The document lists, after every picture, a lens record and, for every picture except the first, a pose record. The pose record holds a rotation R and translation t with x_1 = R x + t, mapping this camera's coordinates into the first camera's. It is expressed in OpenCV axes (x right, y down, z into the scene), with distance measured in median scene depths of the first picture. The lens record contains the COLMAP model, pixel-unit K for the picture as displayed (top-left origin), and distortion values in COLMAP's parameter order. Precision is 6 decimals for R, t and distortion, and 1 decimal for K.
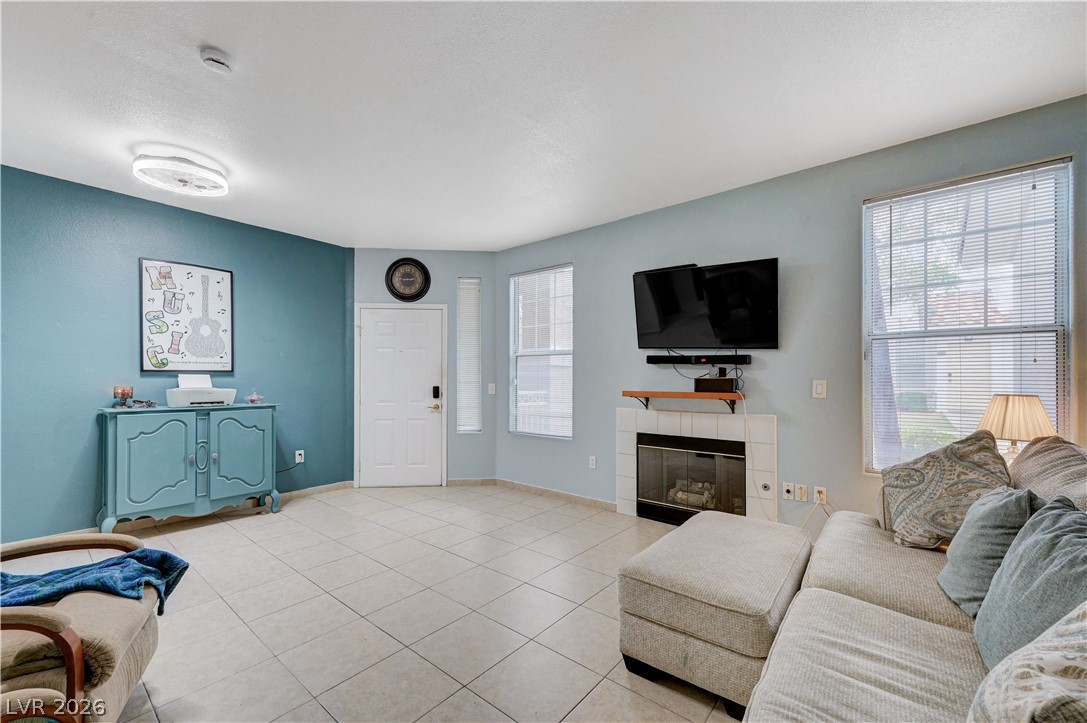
lens RADIAL K [[432.4, 0, 551.9], [0, 432.4, 378.5], [0, 0, 1]] dist [-0.002500, 0.001112]
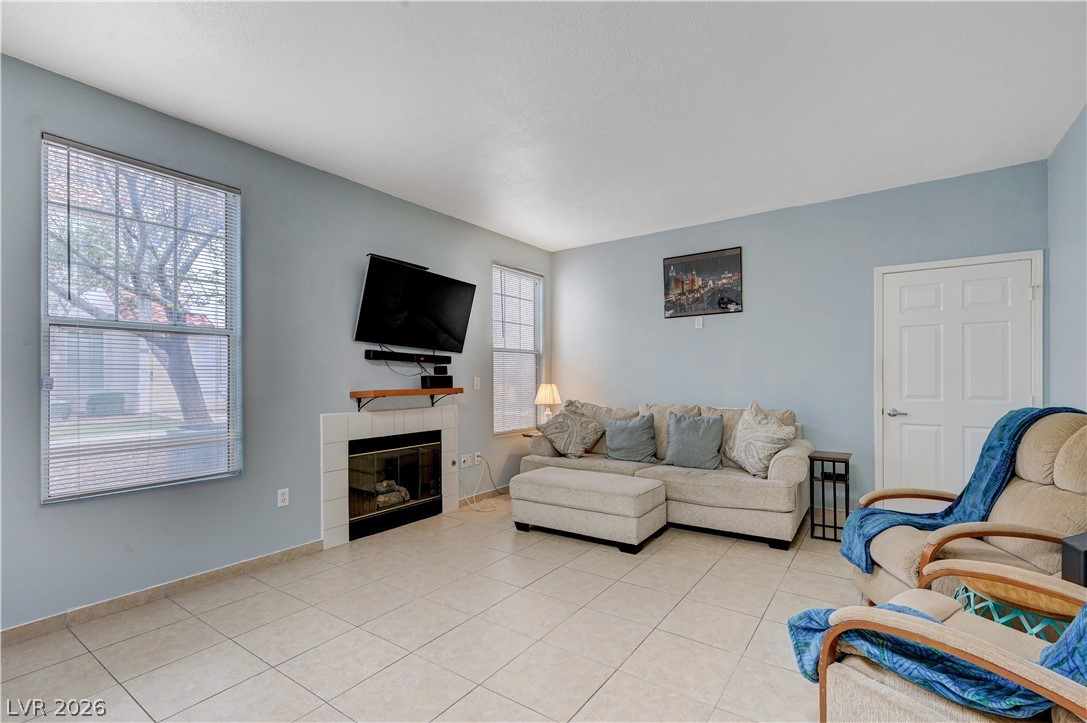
lens RADIAL K [[487.0, 0, 544.7], [0, 487.0, 378.0], [0, 0, 1]] dist [0.000077, 0.000563]
pose [[-0.061016, -0.004272, 0.998128, -0.777716], [0.002490, 0.999987, 0.004432, 0.000801], [-0.998134, 0.002756, -0.061004, 0.692725]]
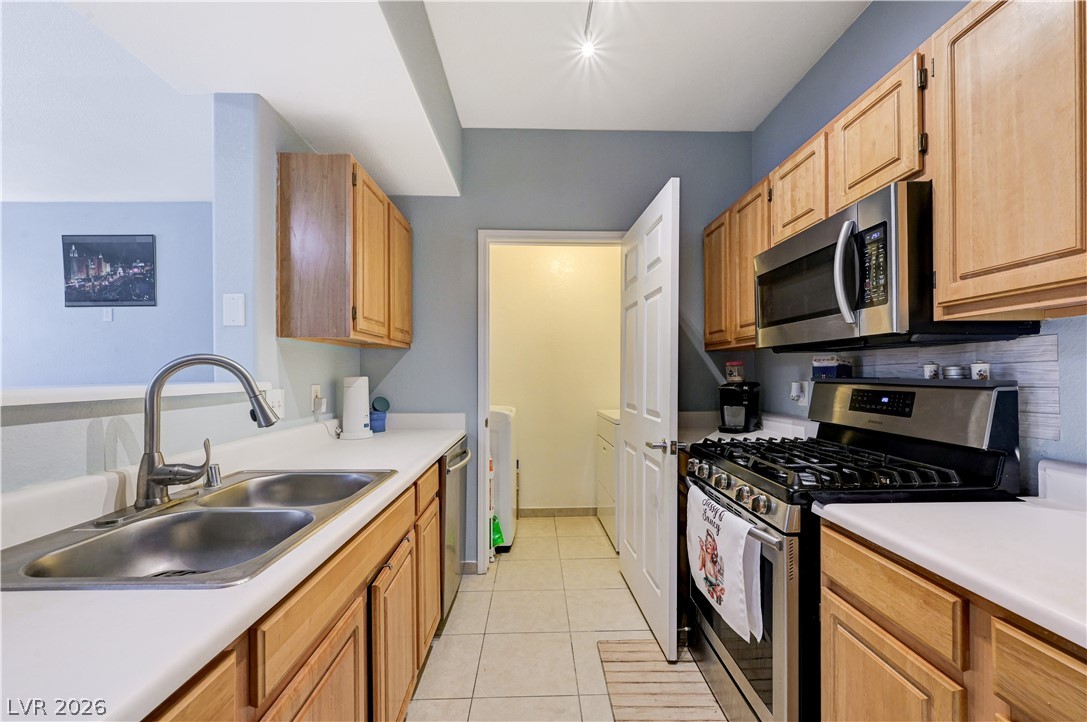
lens RADIAL K [[432.4, 0, 546.0], [0, 432.4, 375.5], [0, 0, 1]] dist [-0.002500, 0.001112]
pose [[-0.639074, -0.001867, 0.769143, -0.924882], [0.002313, 0.999988, 0.004349, -0.000881], [-0.769142, 0.004559, -0.639062, 0.084793]]
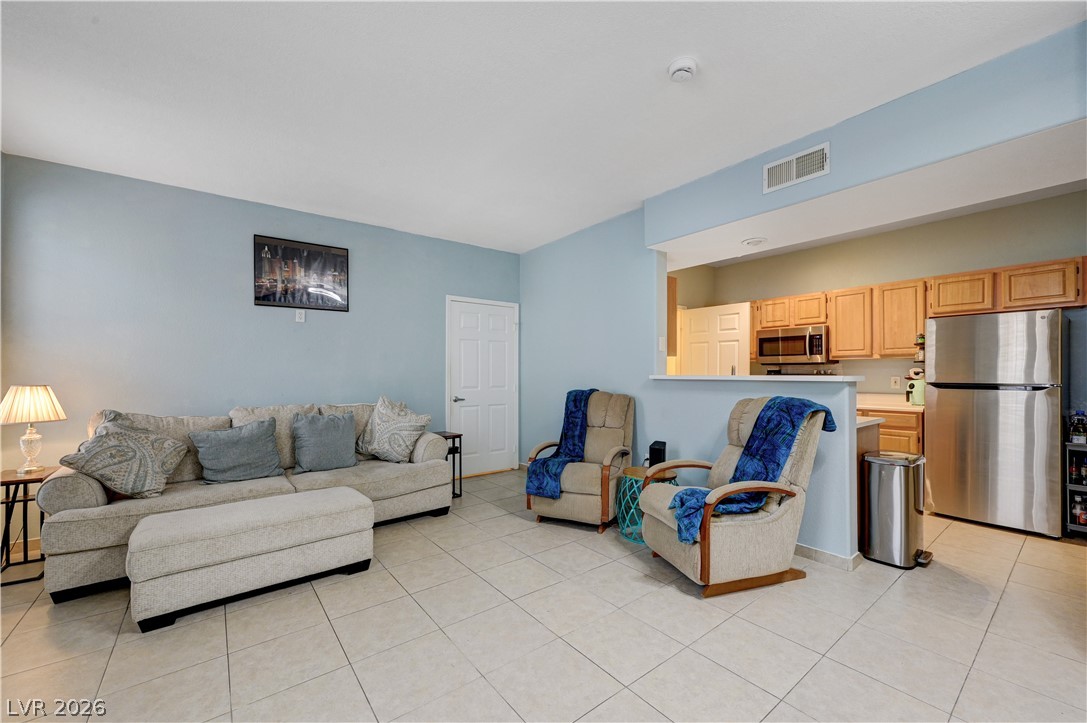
lens RADIAL K [[432.4, 0, 542.8], [0, 432.4, 372.8], [0, 0, 1]] dist [-0.002500, 0.001112]
pose [[-0.970686, 0.000686, 0.240348, -0.367160], [0.000163, 0.999998, -0.002193, 0.003650], [-0.240349, -0.002090, -0.970684, 1.085888]]
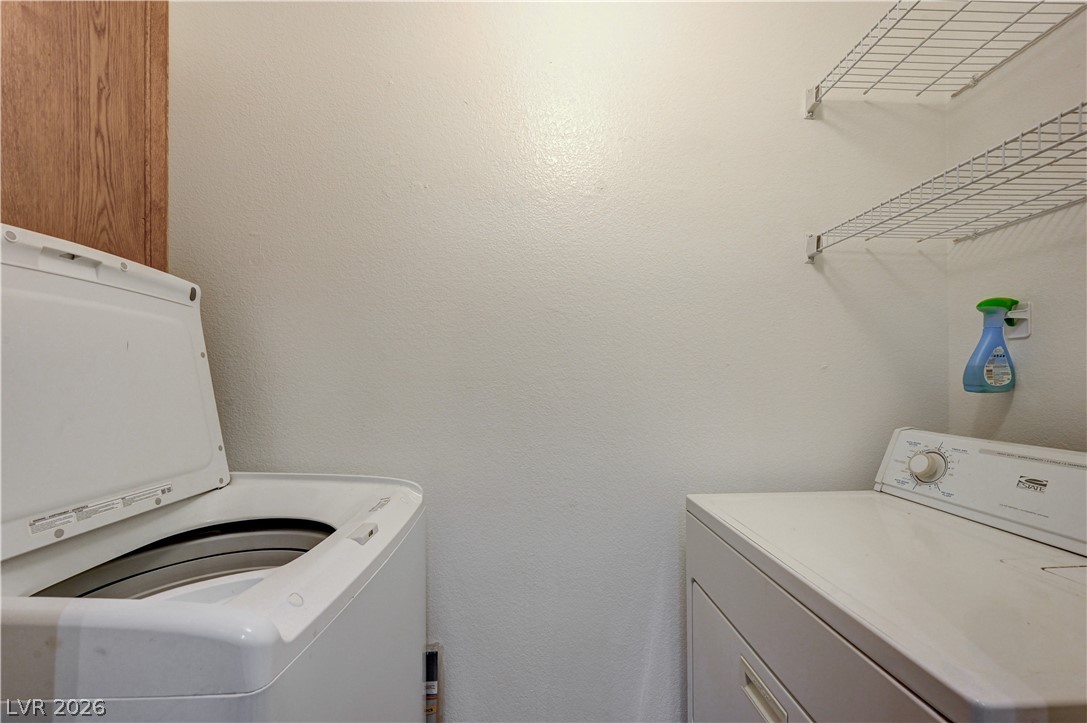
lens RADIAL K [[432.4, 0, 550.1], [0, 432.4, 369.4], [0, 0, 1]] dist [-0.002500, 0.001112]
pose [[-0.651041, 0.003256, 0.759036, -0.437429], [0.000638, 0.999993, -0.003743, -0.005138], [-0.759042, -0.001953, -0.651038, -0.338668]]
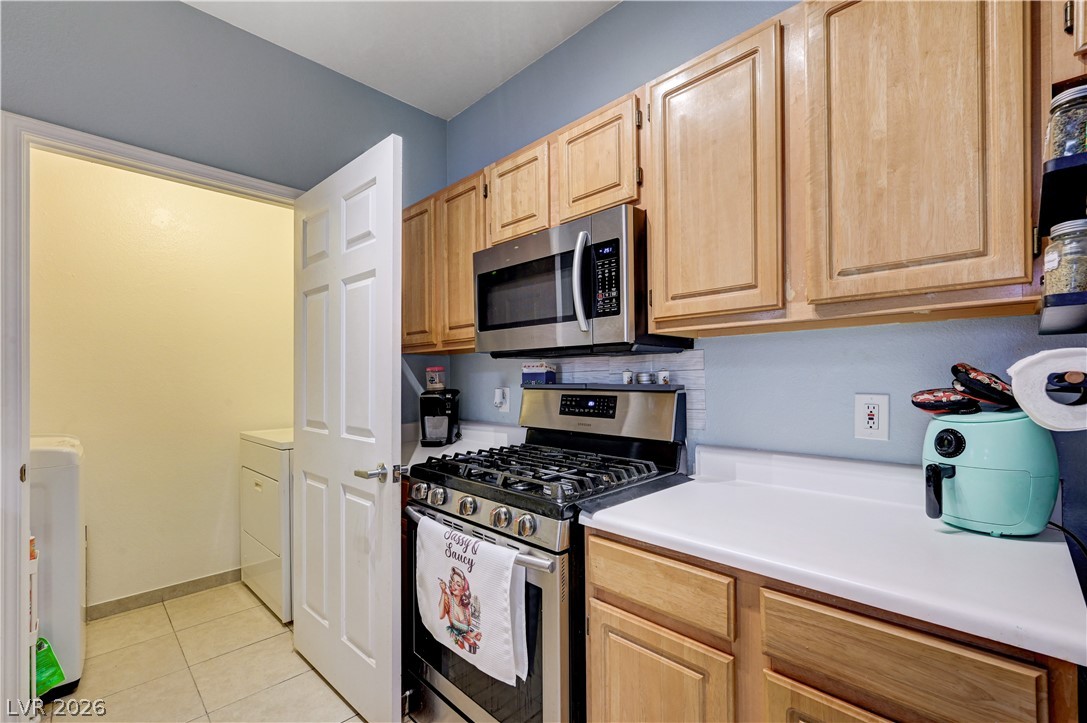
lens RADIAL K [[470.9, 0, 541.5], [0, 470.9, 378.0], [0, 0, 1]] dist [-0.001850, 0.002443]
pose [[-0.992375, 0.005874, 0.123115, -0.828276], [0.005787, 0.999983, -0.001069, -0.001572], [-0.123119, -0.000348, -0.992392, 0.067514]]
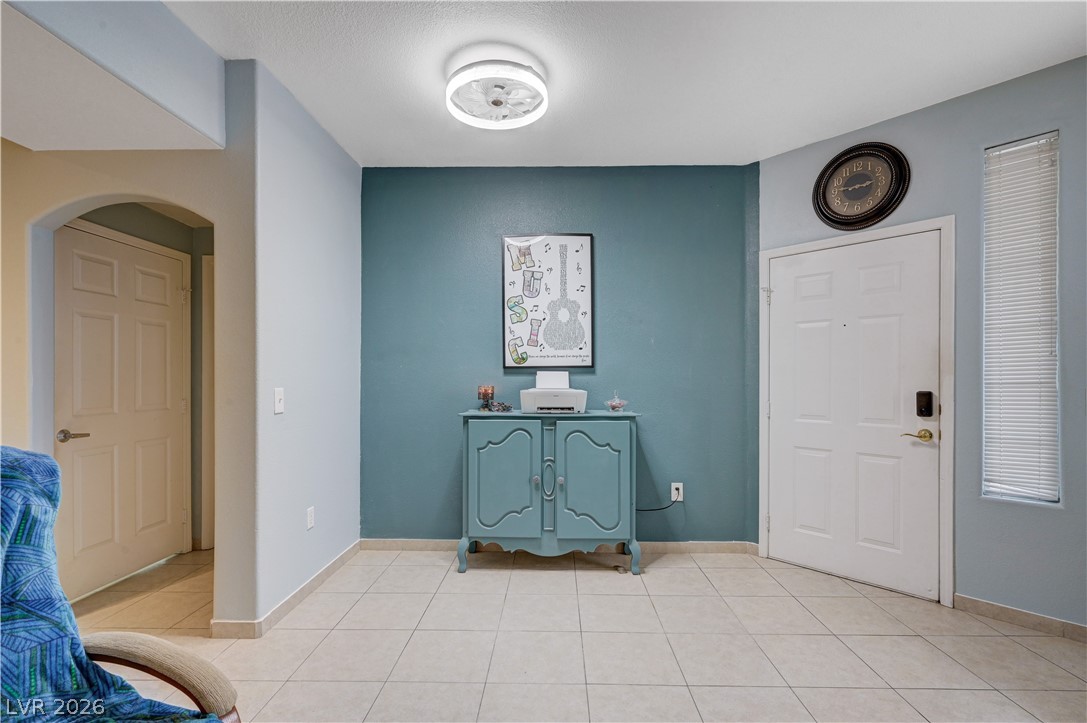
lens RADIAL K [[487.0, 0, 544.7], [0, 487.0, 376.9], [0, 0, 1]] dist [0.000077, 0.000563]
pose [[0.607086, -0.000617, -0.794636, -0.120668], [0.002535, 0.999996, 0.001160, -0.000117], [0.794632, -0.002718, 0.607085, 0.430307]]
